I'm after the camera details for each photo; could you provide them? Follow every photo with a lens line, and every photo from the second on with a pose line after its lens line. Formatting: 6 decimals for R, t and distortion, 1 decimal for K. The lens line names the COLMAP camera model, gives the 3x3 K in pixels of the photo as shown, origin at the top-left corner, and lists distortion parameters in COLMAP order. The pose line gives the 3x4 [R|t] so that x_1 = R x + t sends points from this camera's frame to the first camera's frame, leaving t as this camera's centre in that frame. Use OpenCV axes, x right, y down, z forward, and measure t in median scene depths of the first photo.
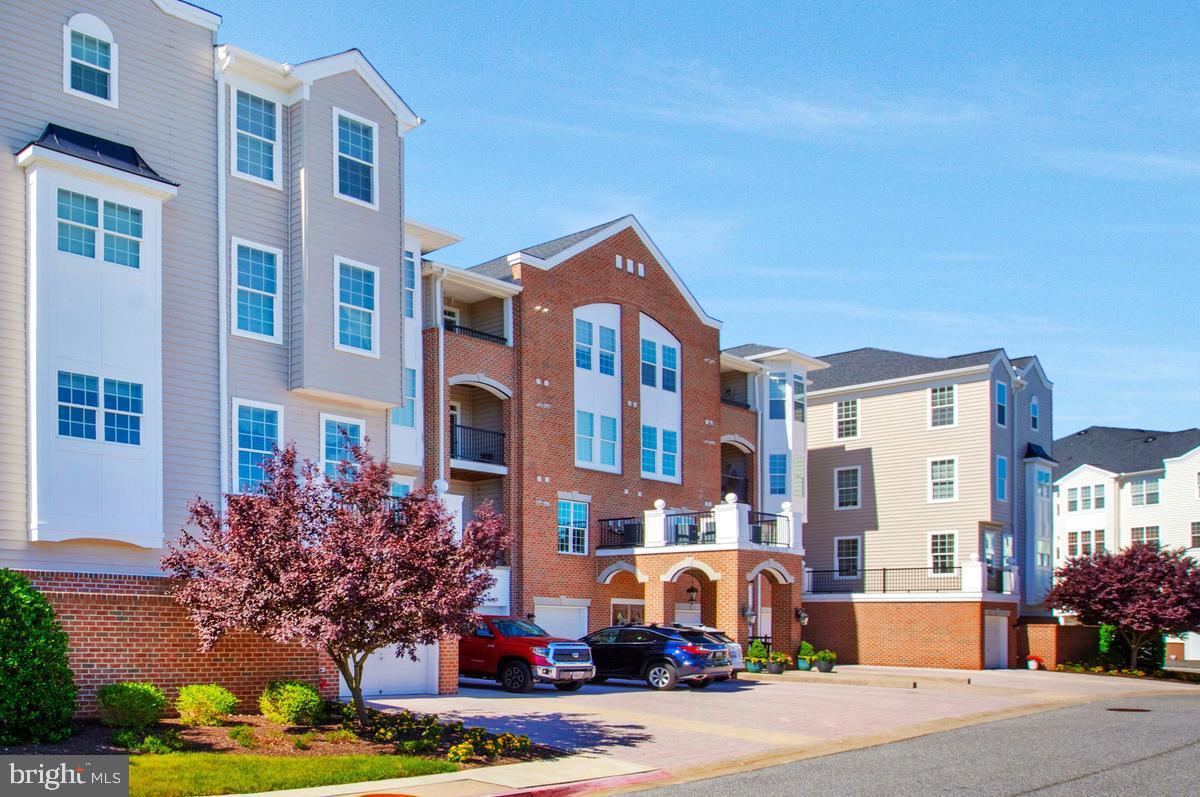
lens RADIAL K [[577.6, 0, 601.3], [0, 577.6, 387.8], [0, 0, 1]] dist [-0.048815, 0.032305]
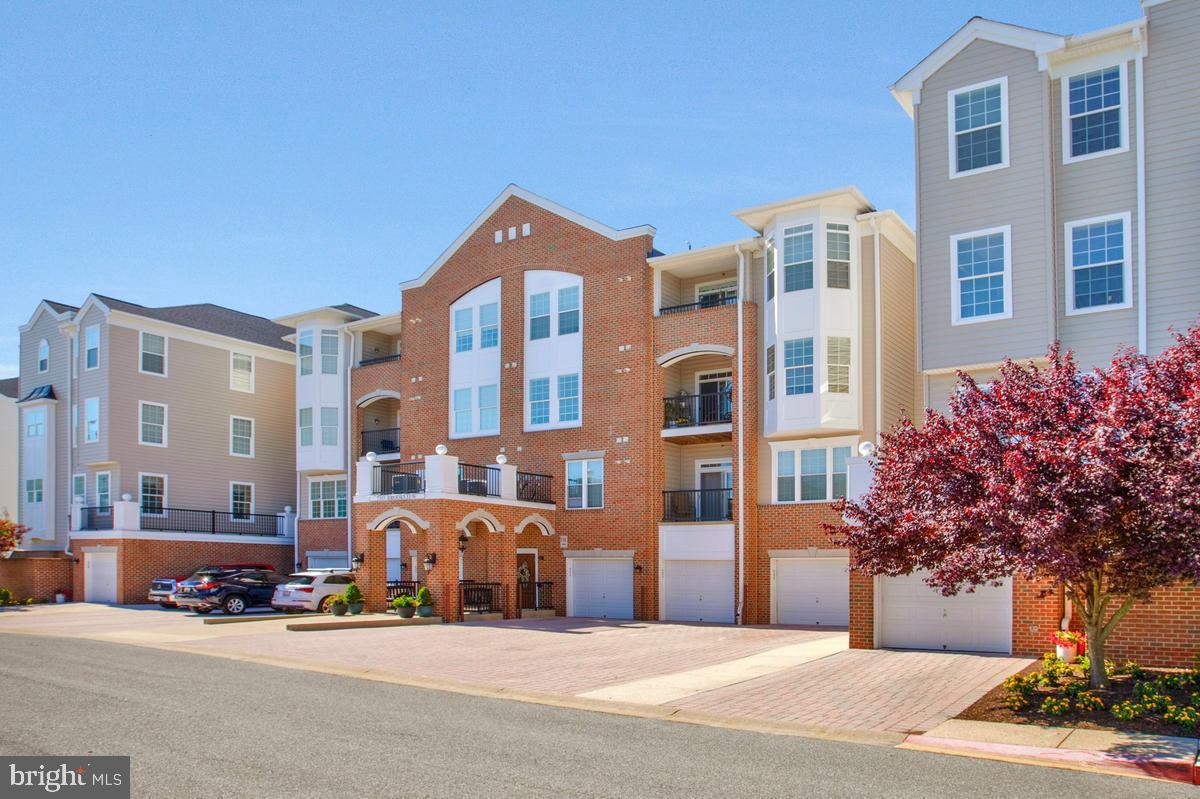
lens RADIAL K [[570.9, 0, 598.0], [0, 570.9, 386.6], [0, 0, 1]] dist [-0.016374, 0.000716]
pose [[0.577975, -0.265780, -0.771561, 0.894895], [0.306400, 0.946980, -0.096683, 0.204286], [0.756349, -0.180526, 0.628766, 0.444699]]
